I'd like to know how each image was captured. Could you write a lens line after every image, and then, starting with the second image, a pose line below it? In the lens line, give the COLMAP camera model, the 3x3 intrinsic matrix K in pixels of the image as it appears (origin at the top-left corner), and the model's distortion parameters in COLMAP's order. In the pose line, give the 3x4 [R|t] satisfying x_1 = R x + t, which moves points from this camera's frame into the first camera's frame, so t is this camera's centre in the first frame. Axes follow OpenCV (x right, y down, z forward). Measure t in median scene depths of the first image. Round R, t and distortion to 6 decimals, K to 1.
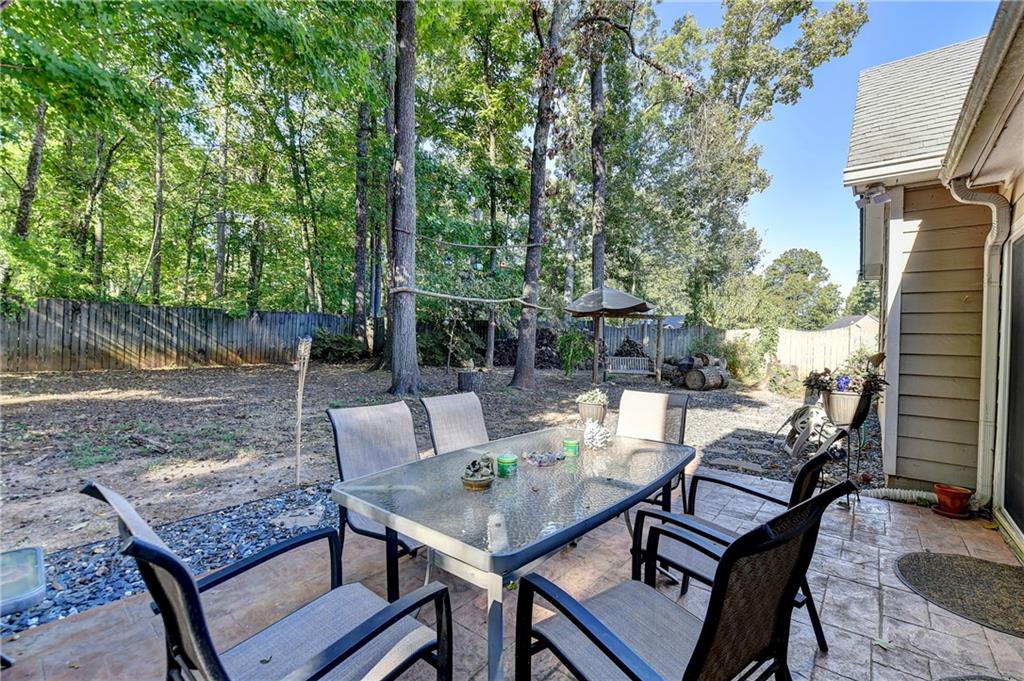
lens RADIAL K [[425.6, 0, 512.0], [0, 425.6, 340.5], [0, 0, 1]] dist [-0.002087, -0.000249]
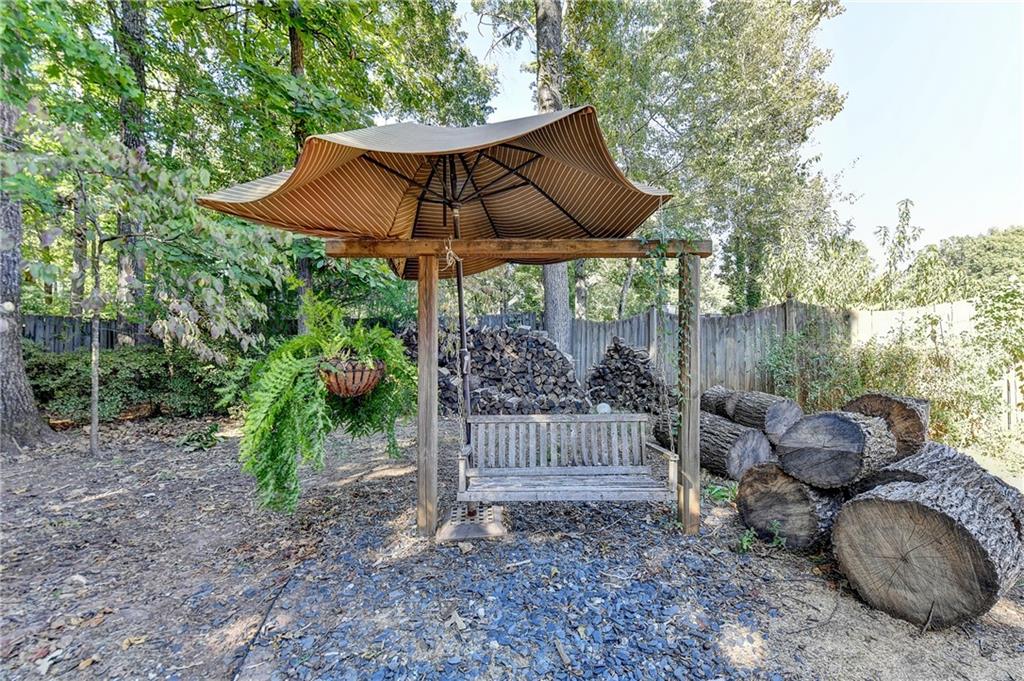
lens RADIAL K [[442.4, 0, 515.4], [0, 442.4, 355.3], [0, 0, 1]] dist [0.000171, -0.000028]
pose [[0.999276, -0.027838, -0.025945, 0.229546], [0.028060, 0.999572, 0.008228, 0.001672], [0.025705, -0.008950, 0.999630, 0.672041]]
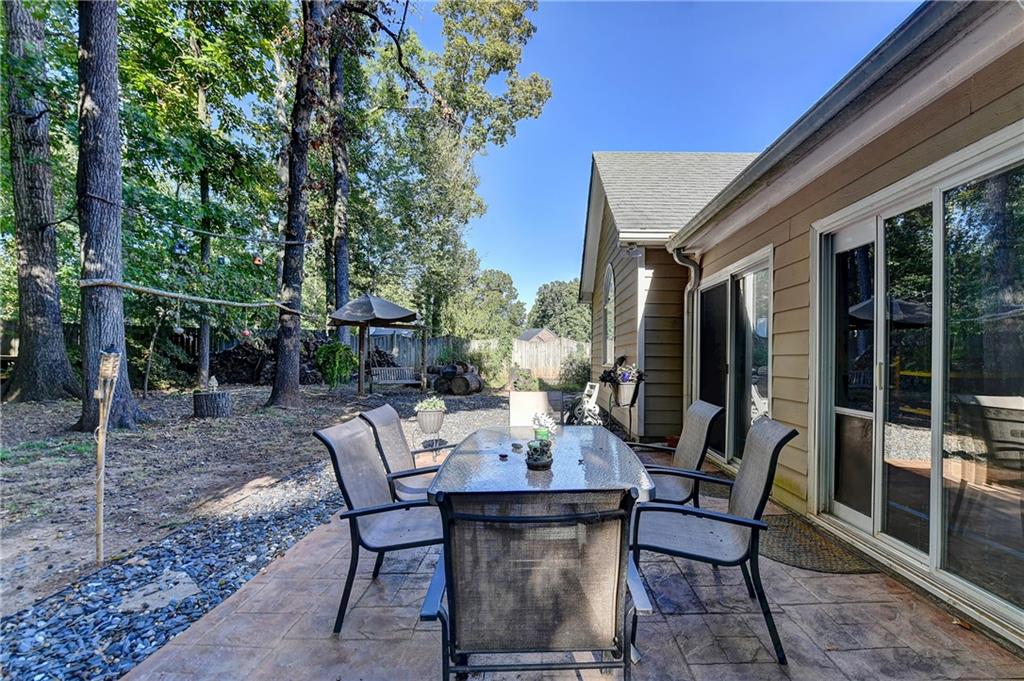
lens RADIAL K [[442.4, 0, 515.4], [0, 442.4, 355.3], [0, 0, 1]] dist [0.000171, -0.000028]
pose [[0.800569, -0.019424, 0.598925, -0.109904], [0.013098, 0.999803, 0.014917, -0.000838], [-0.599097, -0.004097, 0.800666, 0.001796]]
